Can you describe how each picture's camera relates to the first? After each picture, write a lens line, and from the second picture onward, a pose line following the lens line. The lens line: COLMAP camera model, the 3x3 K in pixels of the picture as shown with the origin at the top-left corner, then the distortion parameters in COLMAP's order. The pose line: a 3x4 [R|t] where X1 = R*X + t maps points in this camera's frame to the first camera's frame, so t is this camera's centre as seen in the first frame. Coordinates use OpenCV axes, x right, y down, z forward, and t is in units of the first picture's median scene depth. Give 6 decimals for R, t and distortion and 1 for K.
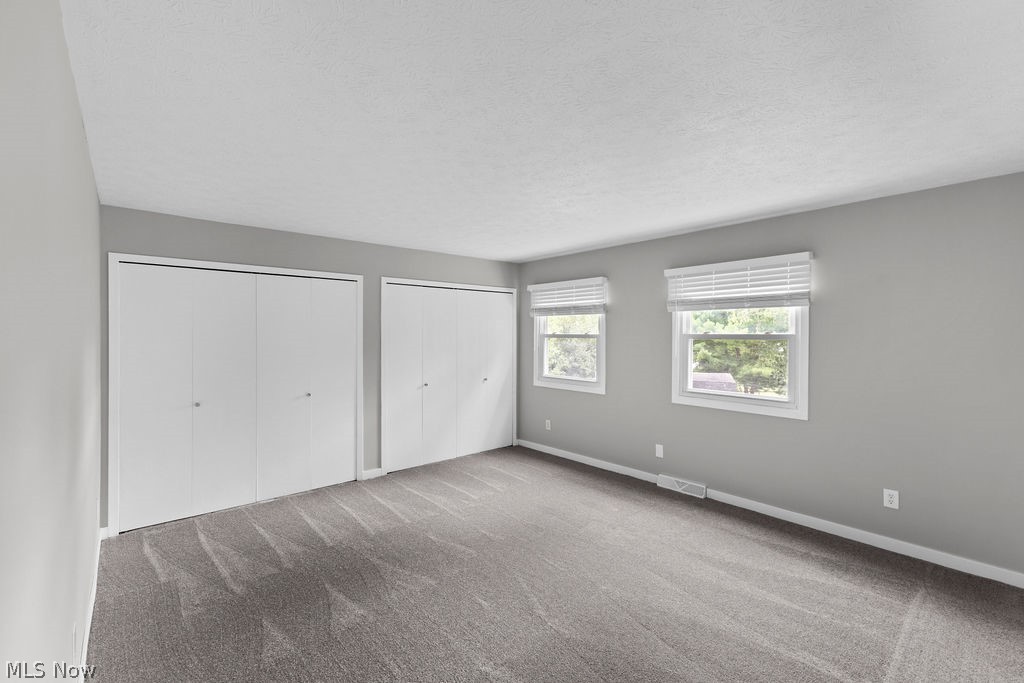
lens RADIAL K [[447.3, 0, 515.7], [0, 447.3, 343.0], [0, 0, 1]] dist [0.015075, -0.001121]
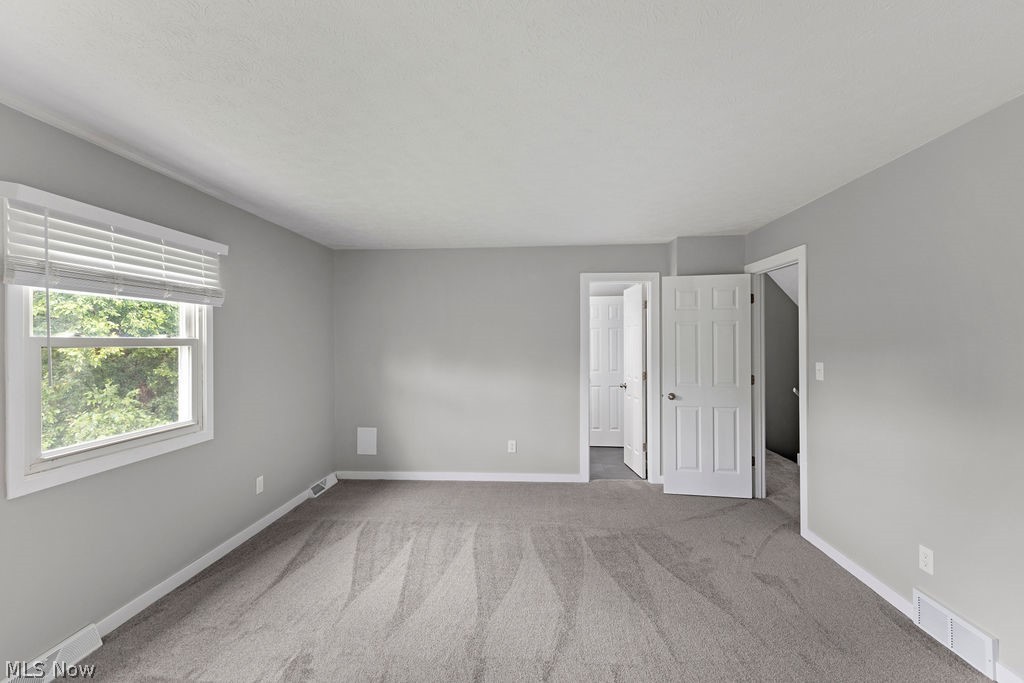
lens RADIAL K [[447.3, 0, 513.4], [0, 447.3, 339.7], [0, 0, 1]] dist [0.015075, -0.001121]
pose [[-0.711376, 0.001809, 0.702809, -0.363539], [0.008722, 0.999942, 0.006255, -0.017753], [-0.702757, 0.010579, -0.711351, 1.191093]]
